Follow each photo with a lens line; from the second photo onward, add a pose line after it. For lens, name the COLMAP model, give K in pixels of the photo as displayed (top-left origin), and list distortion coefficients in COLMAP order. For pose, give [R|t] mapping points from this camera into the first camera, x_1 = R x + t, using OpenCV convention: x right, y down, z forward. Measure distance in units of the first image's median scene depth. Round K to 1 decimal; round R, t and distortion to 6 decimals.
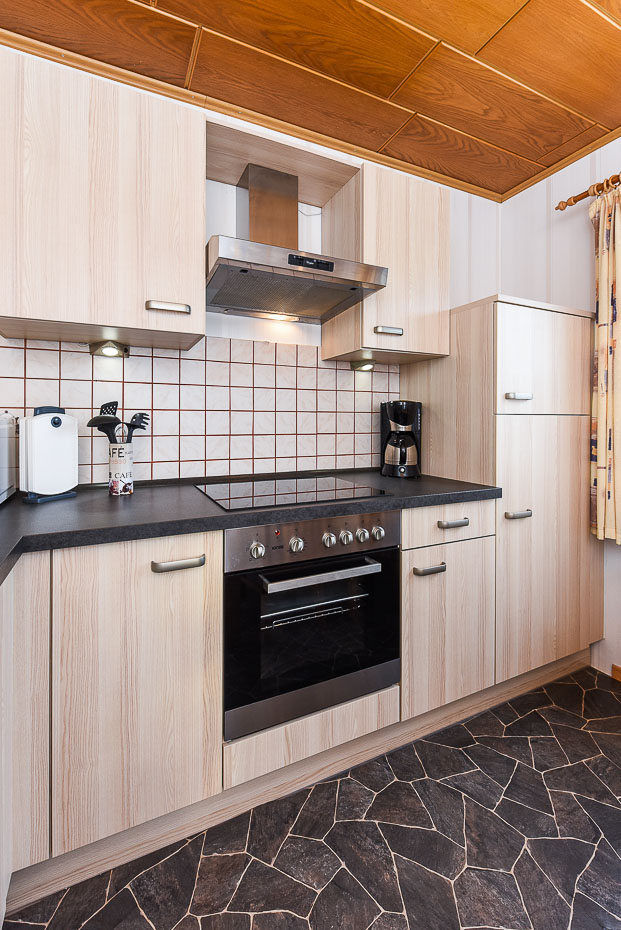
lens RADIAL K [[413.6, 0, 306.8], [0, 413.6, 420.4], [0, 0, 1]] dist [-0.002335, -0.000999]
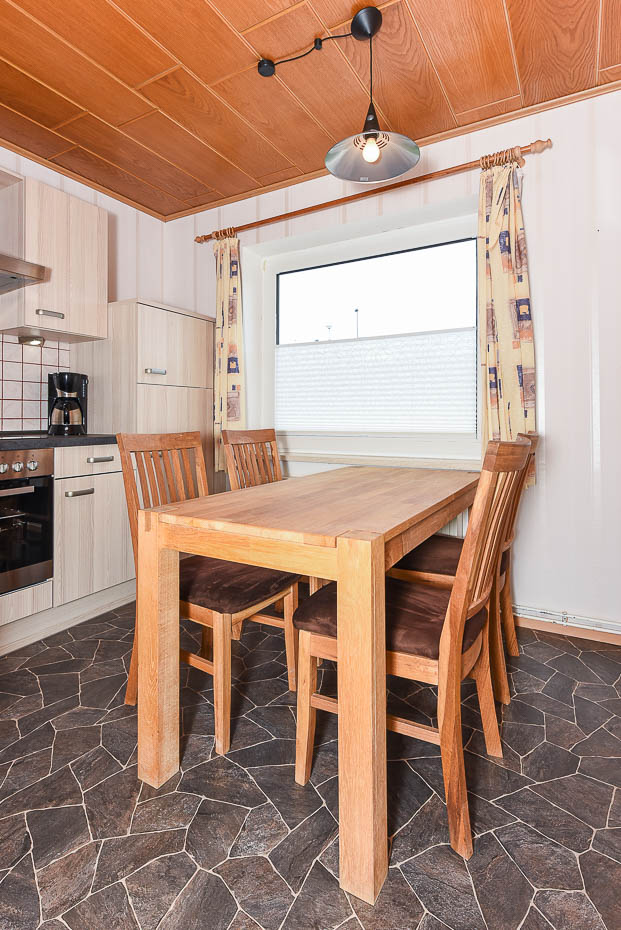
lens RADIAL K [[454.5, 0, 309.7], [0, 454.5, 411.1], [0, 0, 1]] dist [0.002035, -0.003197]
pose [[0.813901, 0.001518, 0.581002, 0.034264], [0.005503, 0.999932, -0.010320, 0.085427], [-0.580977, 0.011597, 0.813837, -0.508001]]
